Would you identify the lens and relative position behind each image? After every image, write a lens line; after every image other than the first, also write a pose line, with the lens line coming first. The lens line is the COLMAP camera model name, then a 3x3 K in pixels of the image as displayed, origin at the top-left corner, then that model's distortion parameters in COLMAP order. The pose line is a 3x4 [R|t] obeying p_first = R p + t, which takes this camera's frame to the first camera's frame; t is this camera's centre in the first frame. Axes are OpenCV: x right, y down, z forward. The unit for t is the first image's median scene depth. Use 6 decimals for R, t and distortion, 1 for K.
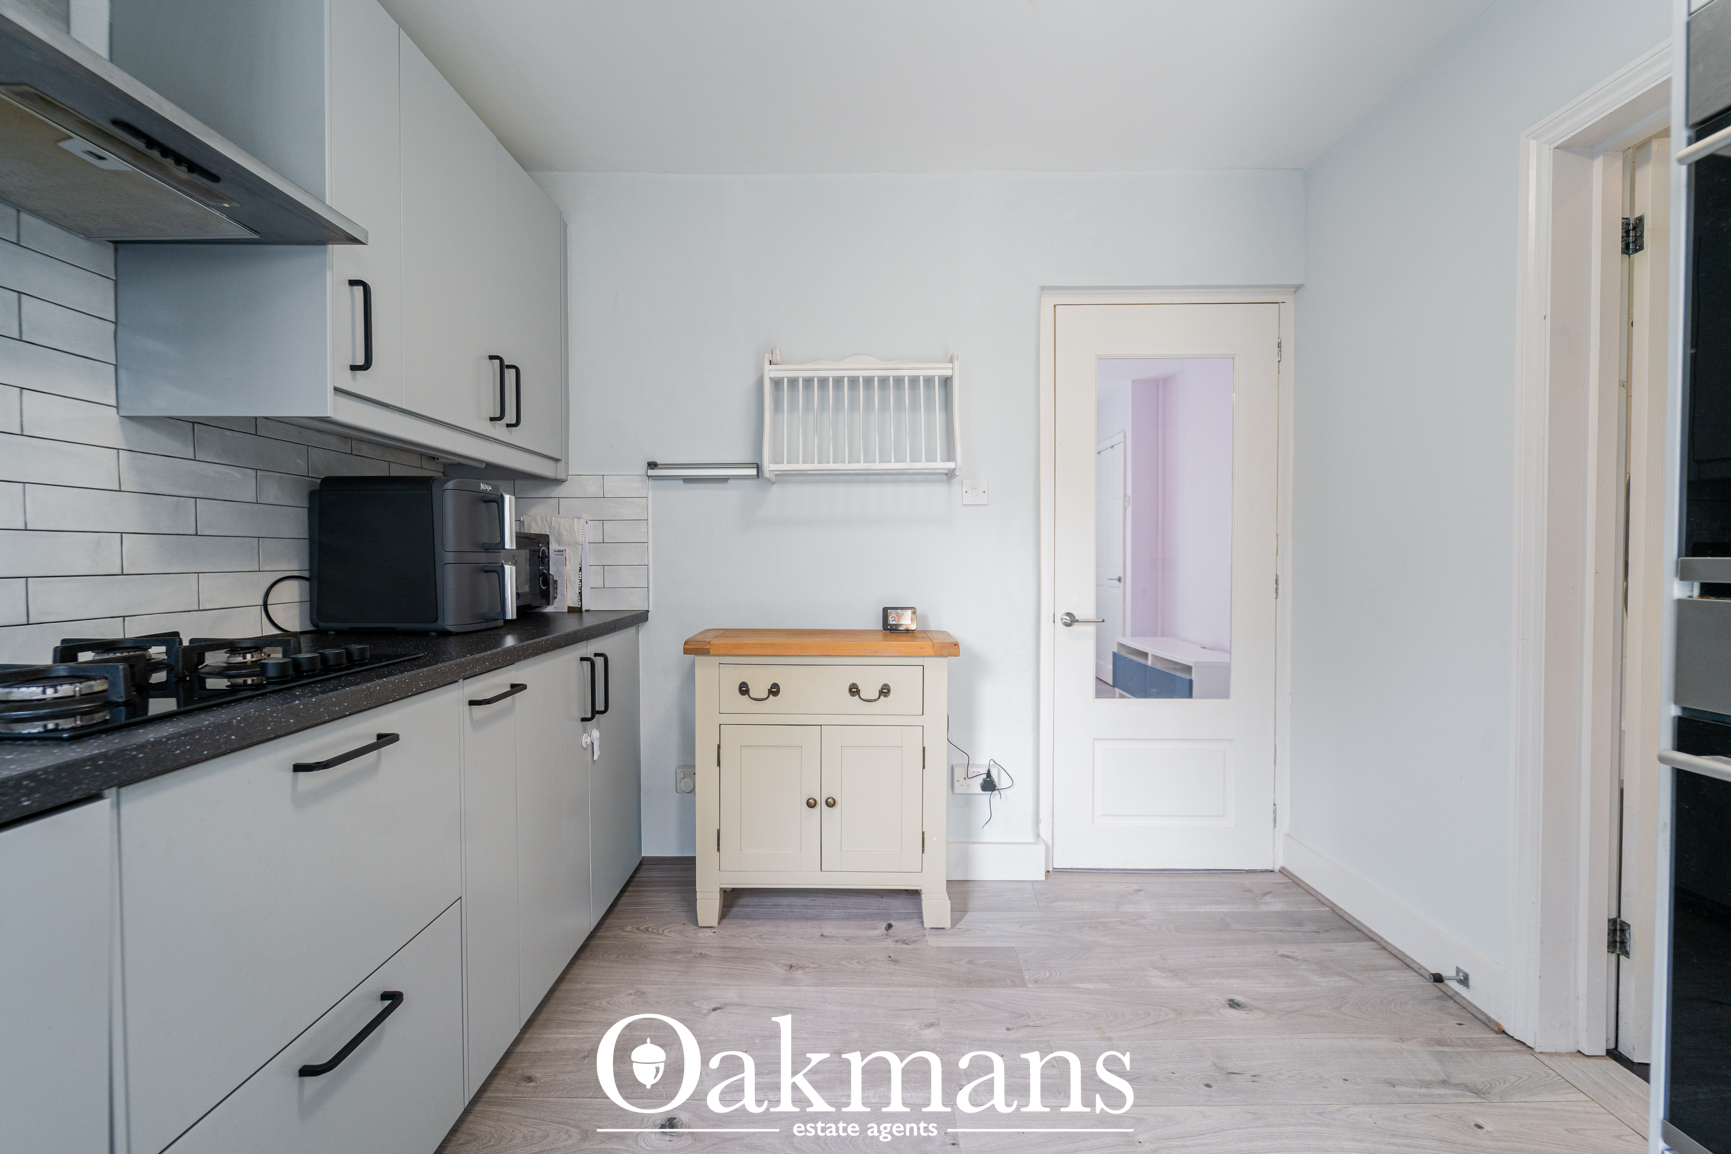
lens RADIAL K [[701.1, 0, 855.0], [0, 701.1, 568.7], [0, 0, 1]] dist [0.000123, -0.000976]
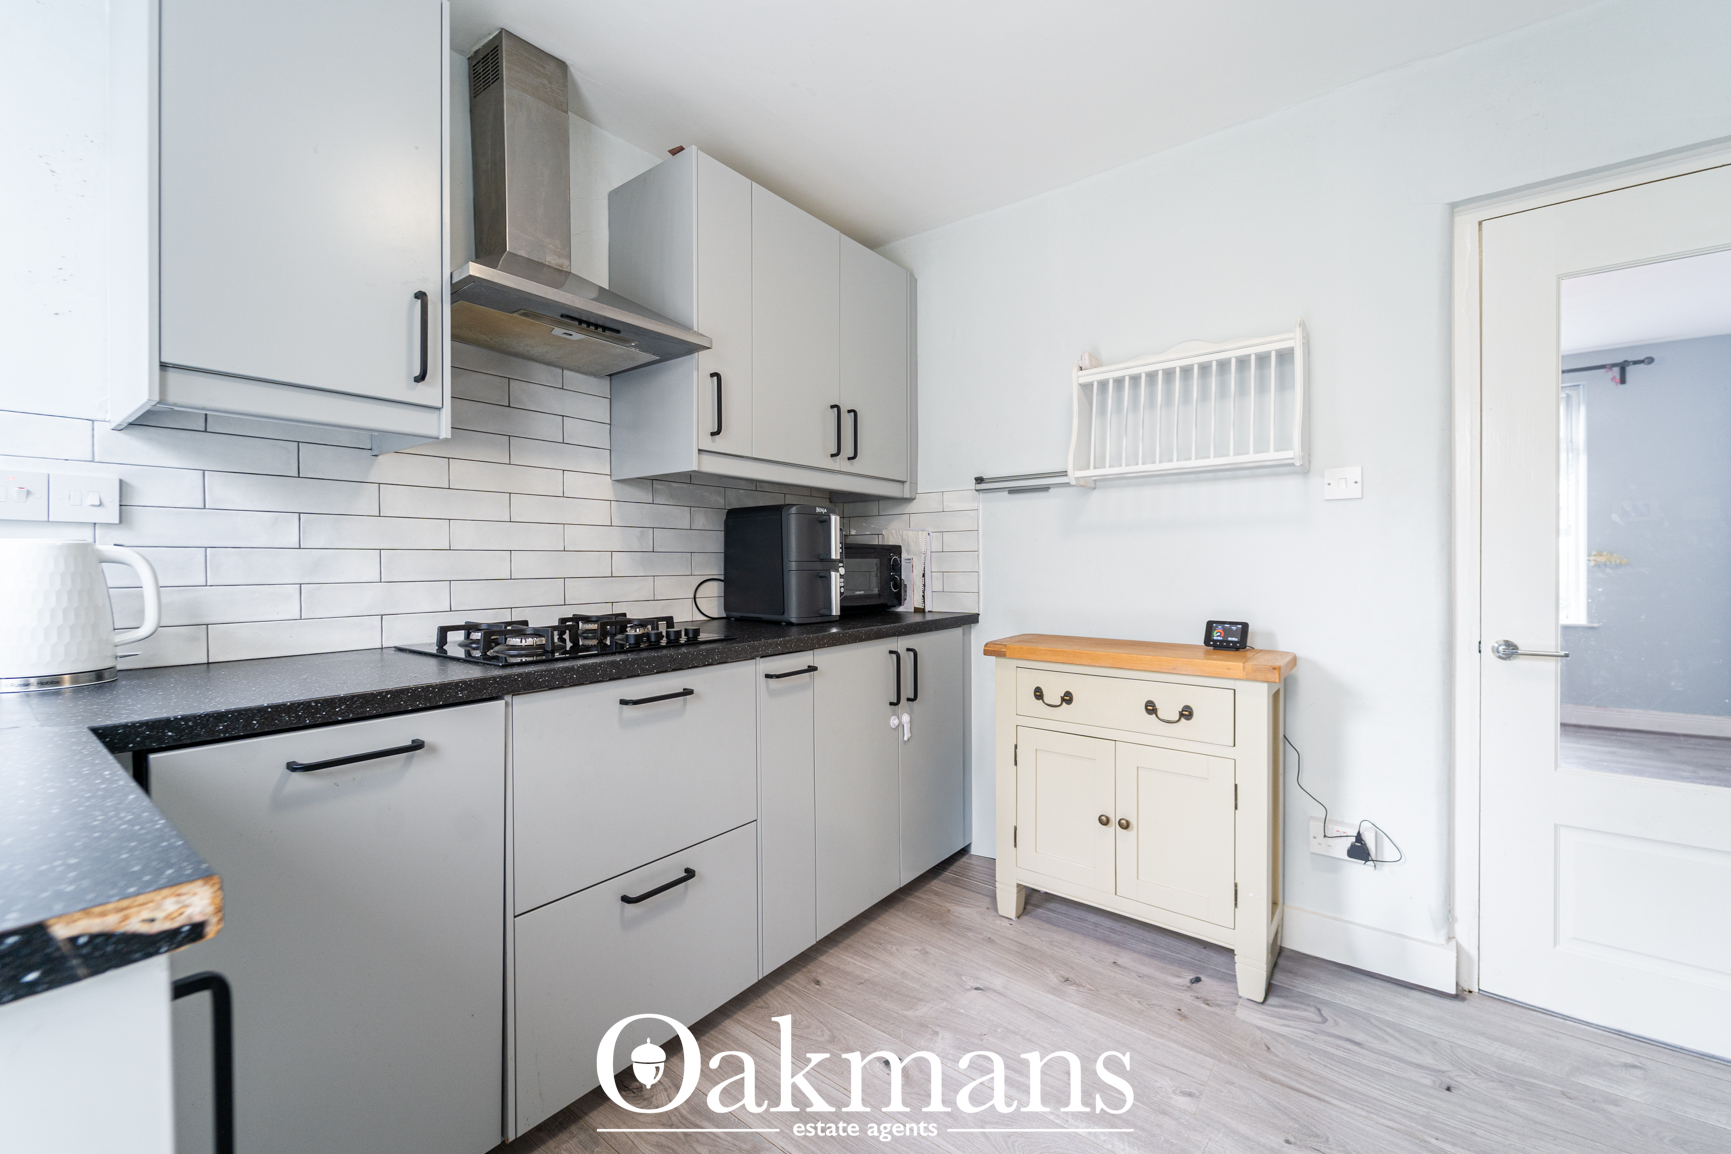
lens RADIAL K [[693.4, 0, 863.2], [0, 693.4, 566.2], [0, 0, 1]] dist [-0.001376, -0.000853]
pose [[0.796459, 0.000340, -0.604693, 0.265041], [-0.006948, 0.999939, -0.008589, -0.004298], [0.604653, 0.011042, 0.796412, 0.041922]]
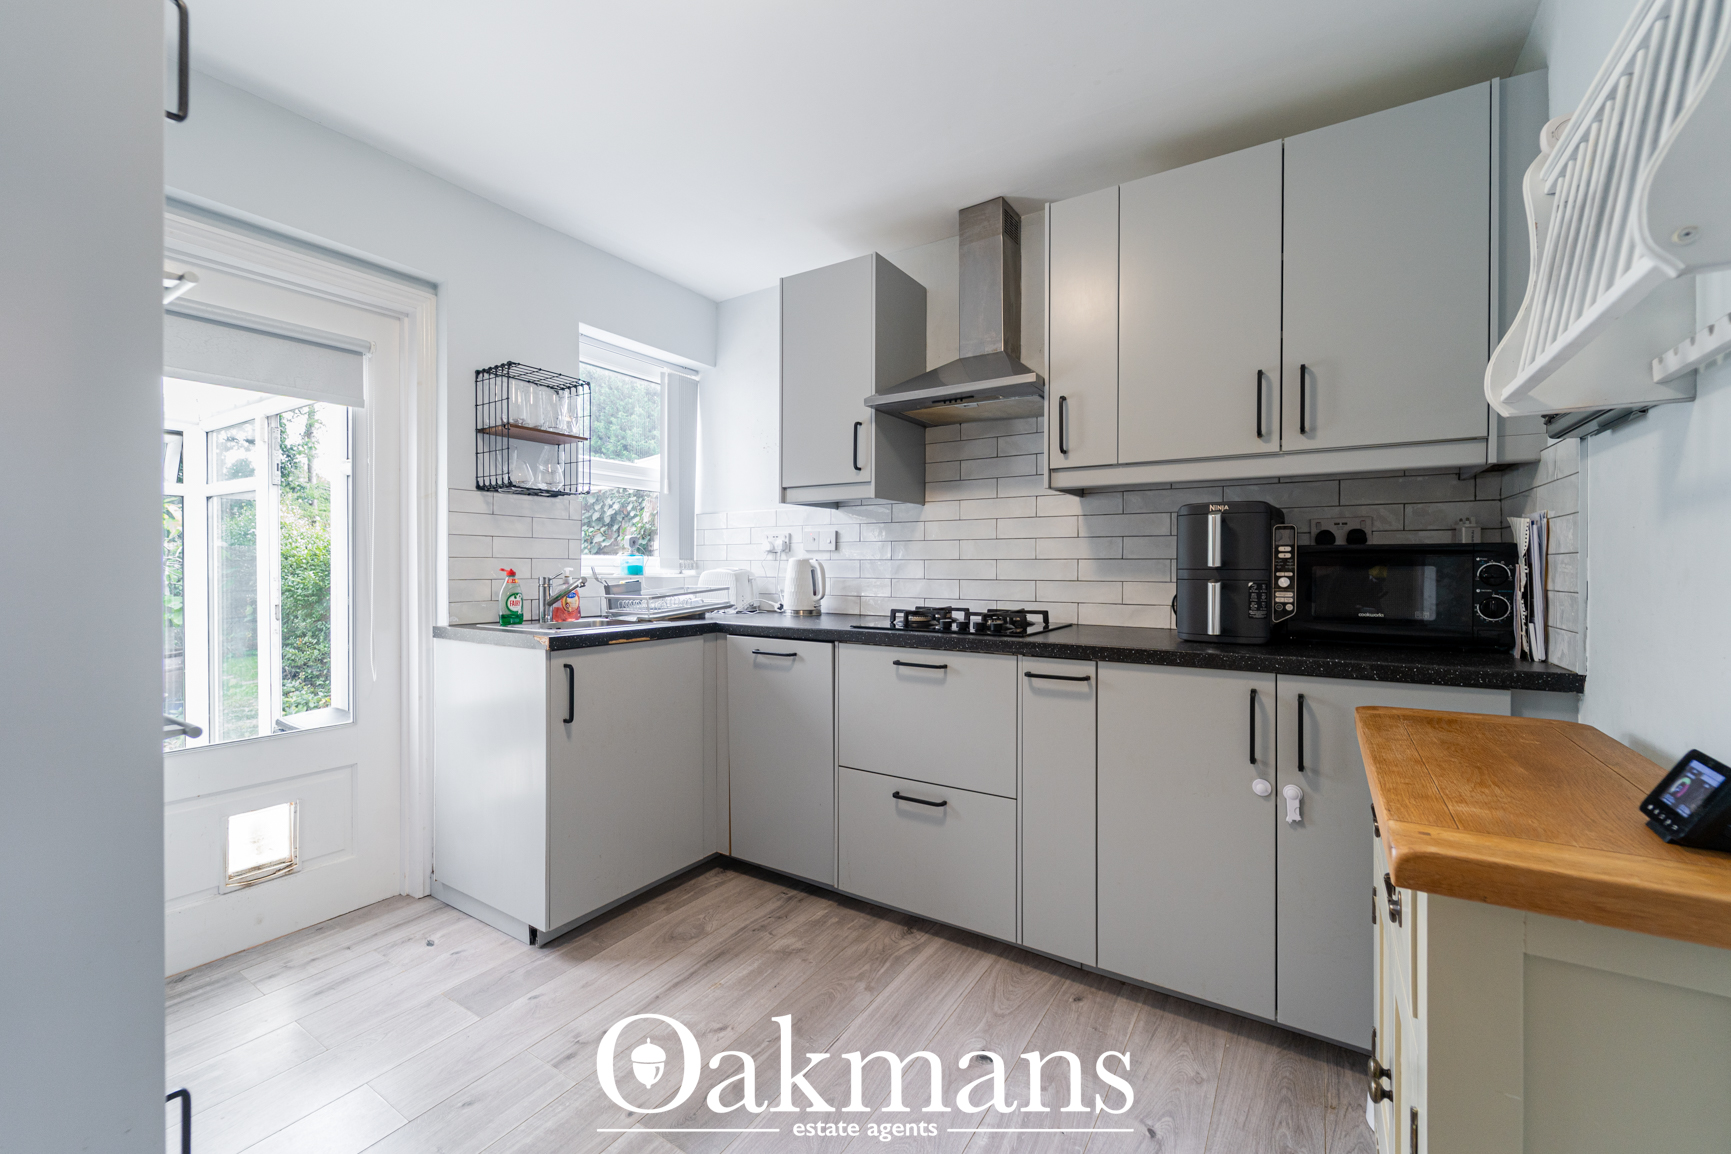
lens RADIAL K [[701.1, 0, 855.0], [0, 701.1, 568.7], [0, 0, 1]] dist [0.000123, -0.000976]
pose [[-0.534997, 0.001662, -0.844853, 0.592978], [-0.019220, 0.999715, 0.014138, -0.026586], [0.844636, 0.023801, -0.534812, 0.996674]]
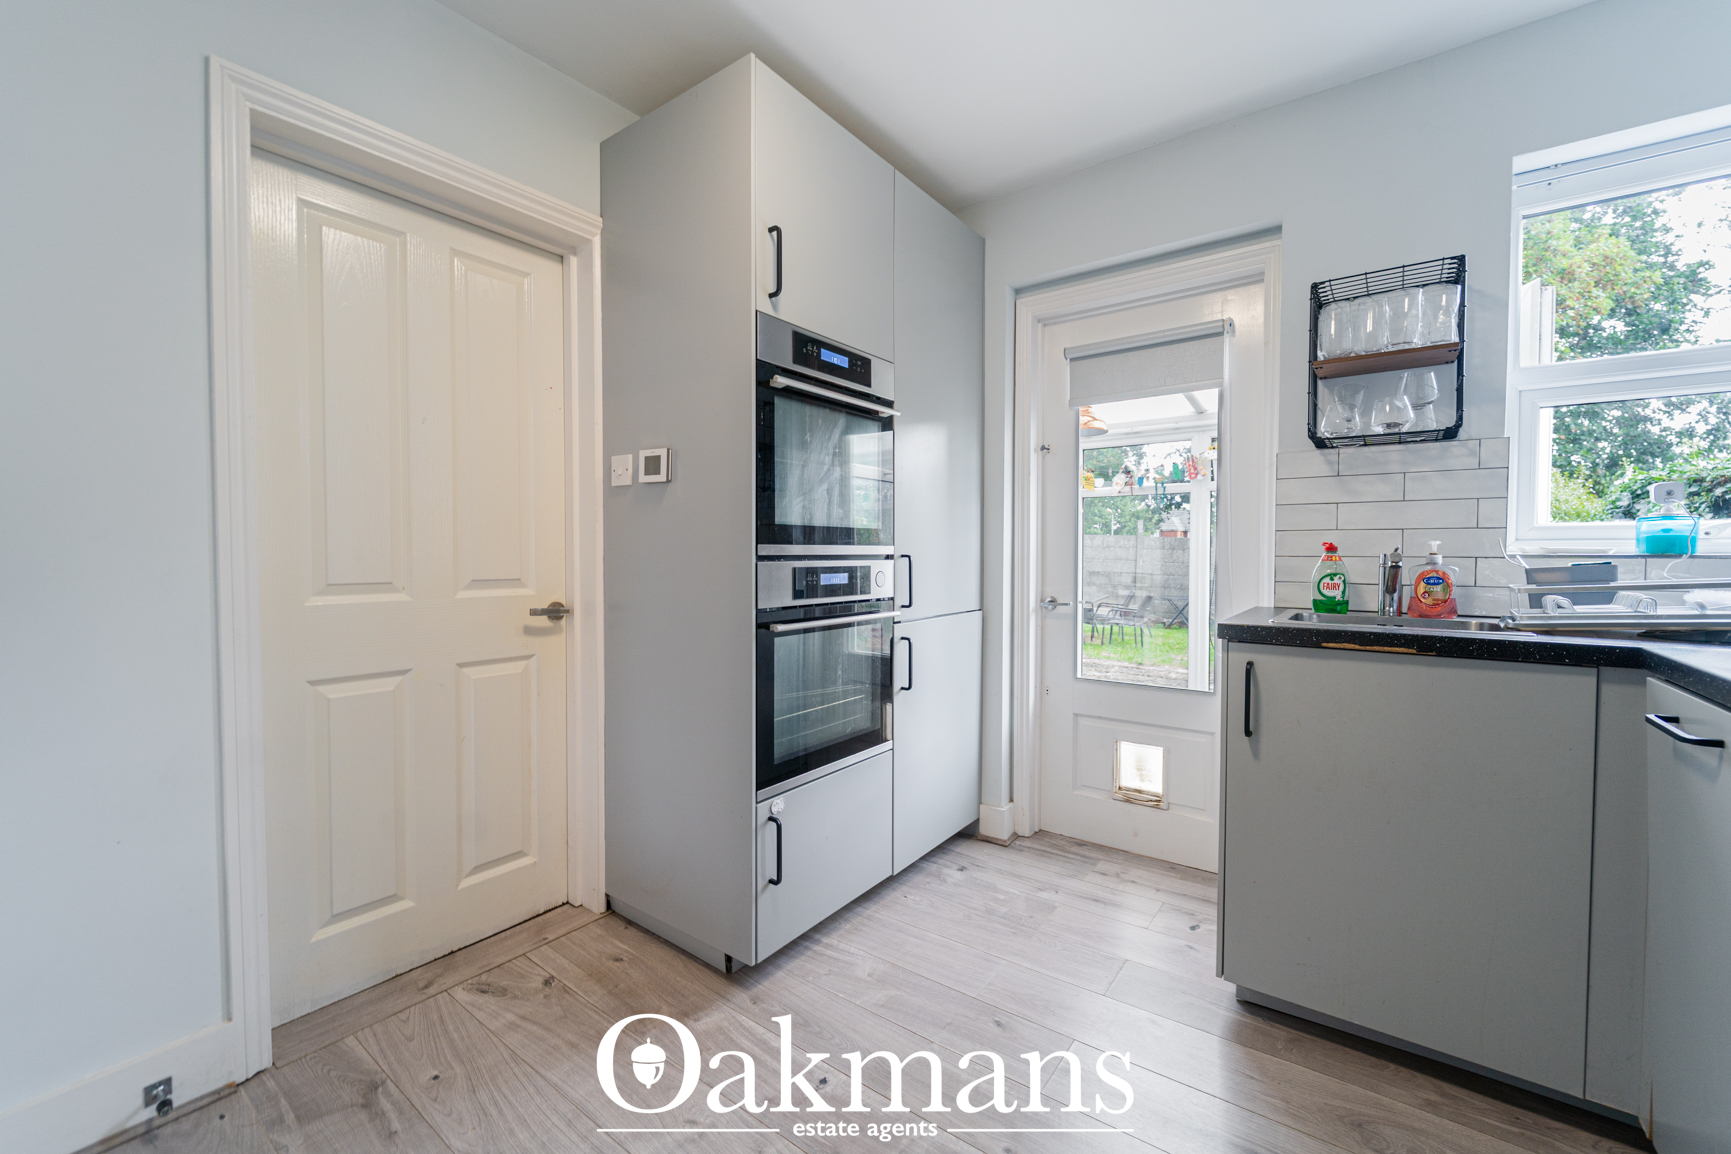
lens RADIAL K [[701.1, 0, 855.0], [0, 701.1, 568.7], [0, 0, 1]] dist [0.000123, -0.000976]
pose [[-0.807363, -0.015565, 0.589850, -0.168042], [0.011409, 0.999053, 0.041978, -0.010127], [-0.589945, 0.040621, -0.806421, 1.007806]]
